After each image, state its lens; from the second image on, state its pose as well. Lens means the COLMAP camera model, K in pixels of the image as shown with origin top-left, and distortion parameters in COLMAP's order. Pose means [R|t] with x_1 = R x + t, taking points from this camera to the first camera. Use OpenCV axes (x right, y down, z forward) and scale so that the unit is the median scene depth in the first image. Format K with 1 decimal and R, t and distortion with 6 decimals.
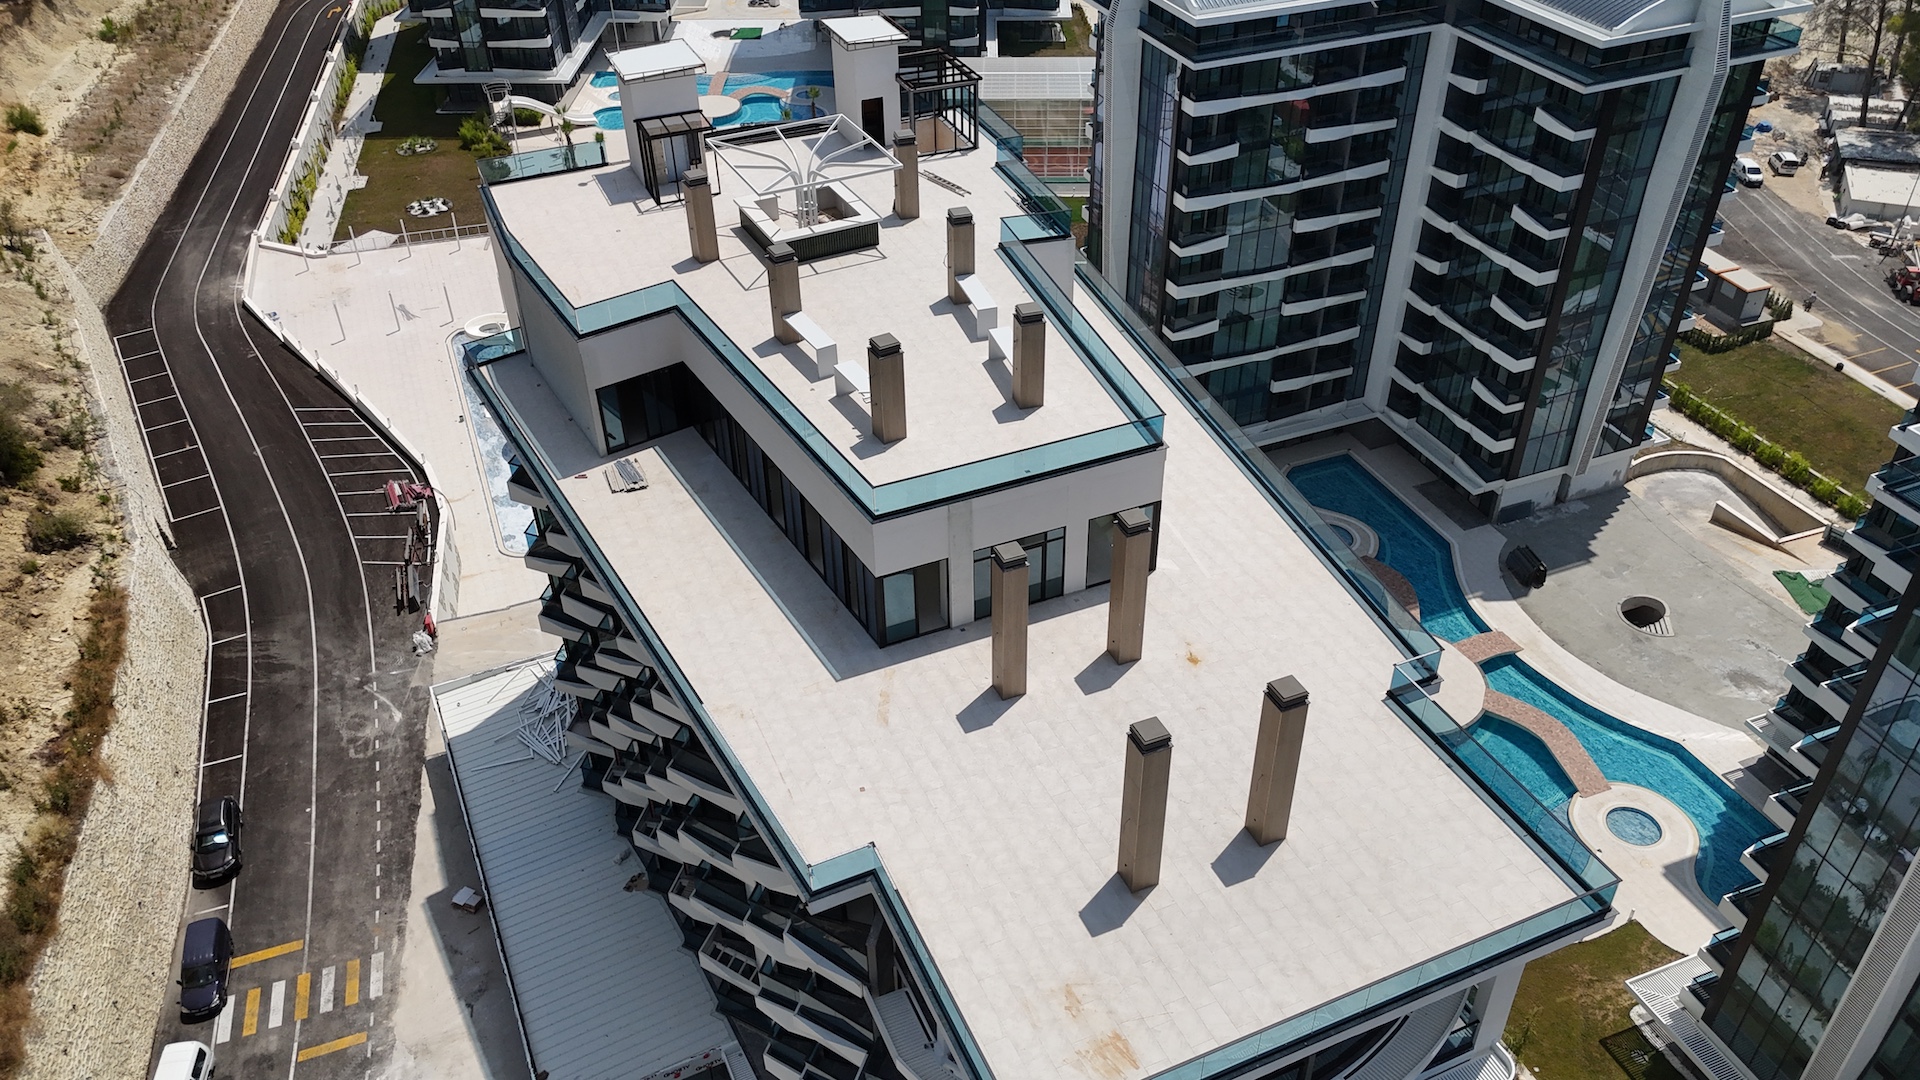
lens RADIAL K [[1456.8, 0, 961.9], [0, 1456.8, 489.8], [0, 0, 1]] dist [0.072560, -0.047807]
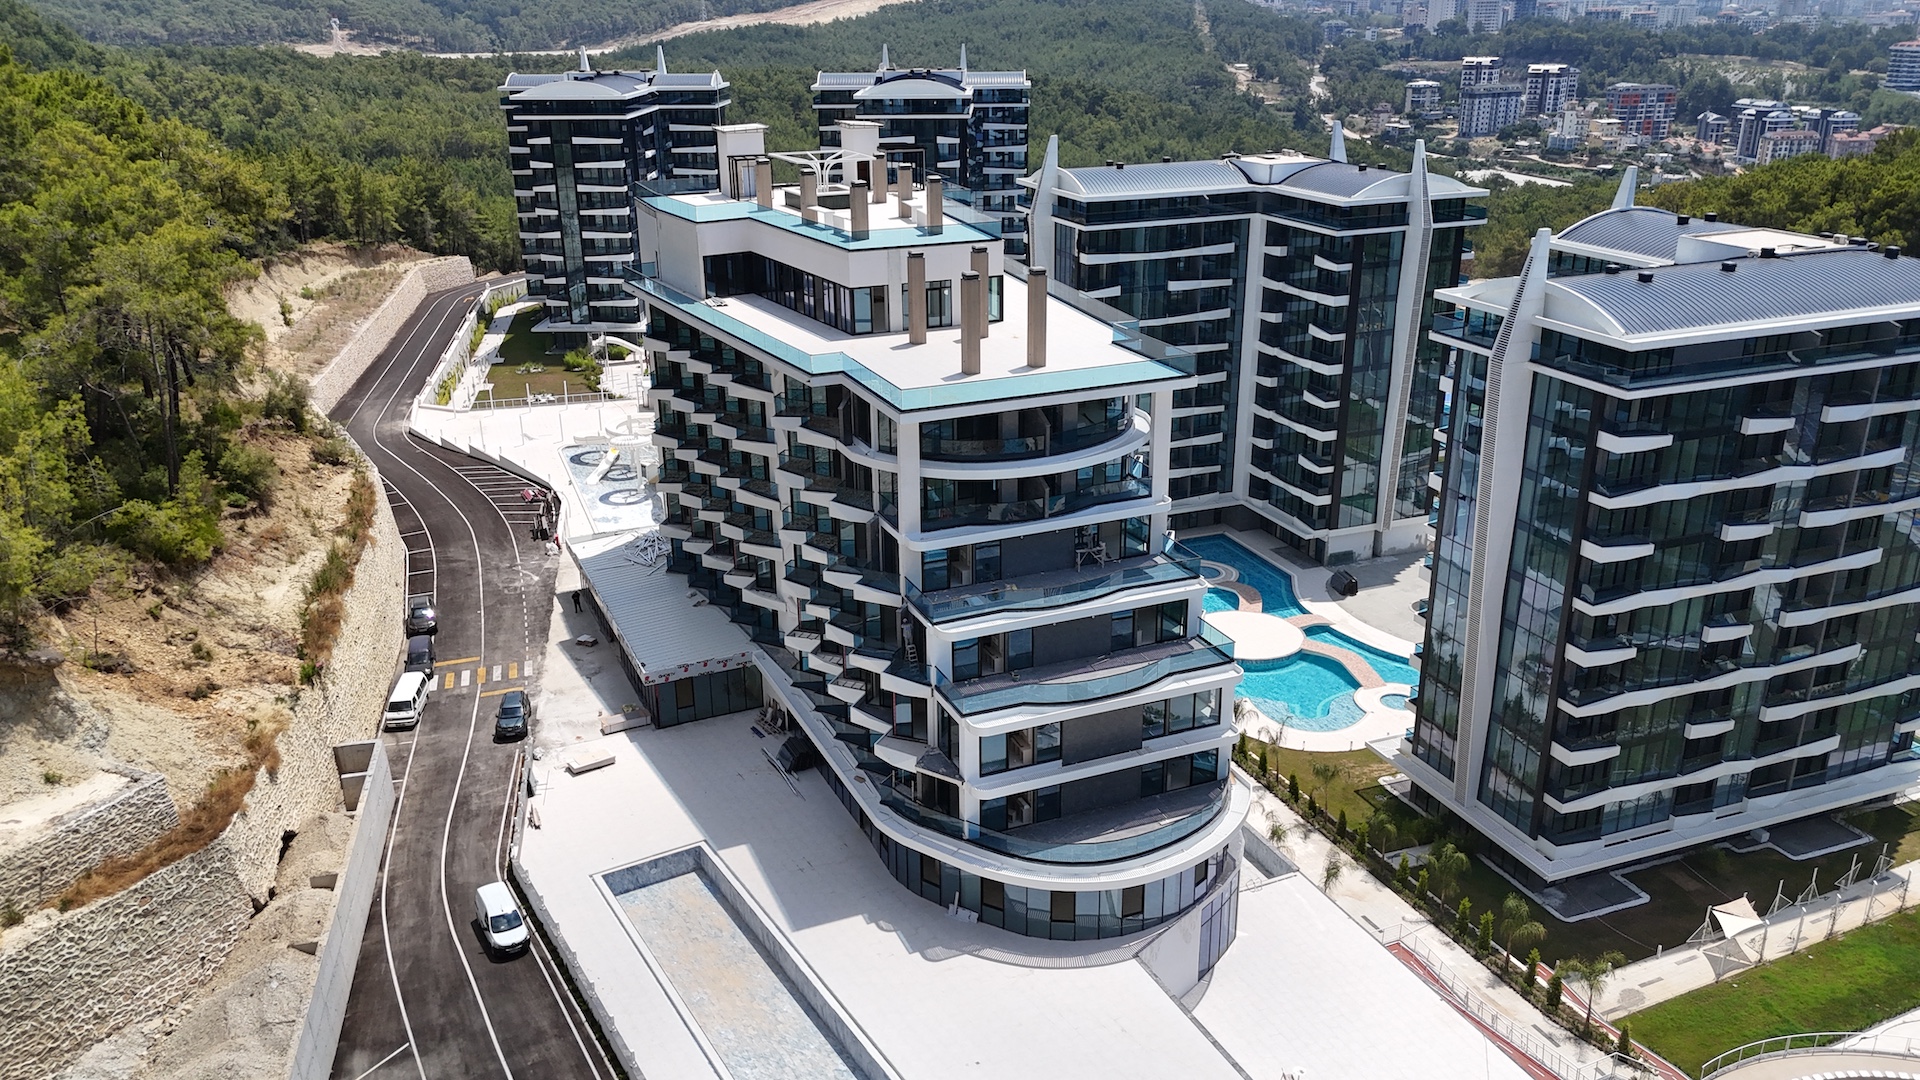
lens RADIAL K [[1456.8, 0, 961.9], [0, 1456.8, 489.8], [0, 0, 1]] dist [0.072560, -0.047807]
pose [[0.999876, 0.007424, -0.013855, 0.048592], [-0.011085, 0.957958, -0.286694, 0.357313], [0.011145, 0.286813, 0.957922, -0.320199]]
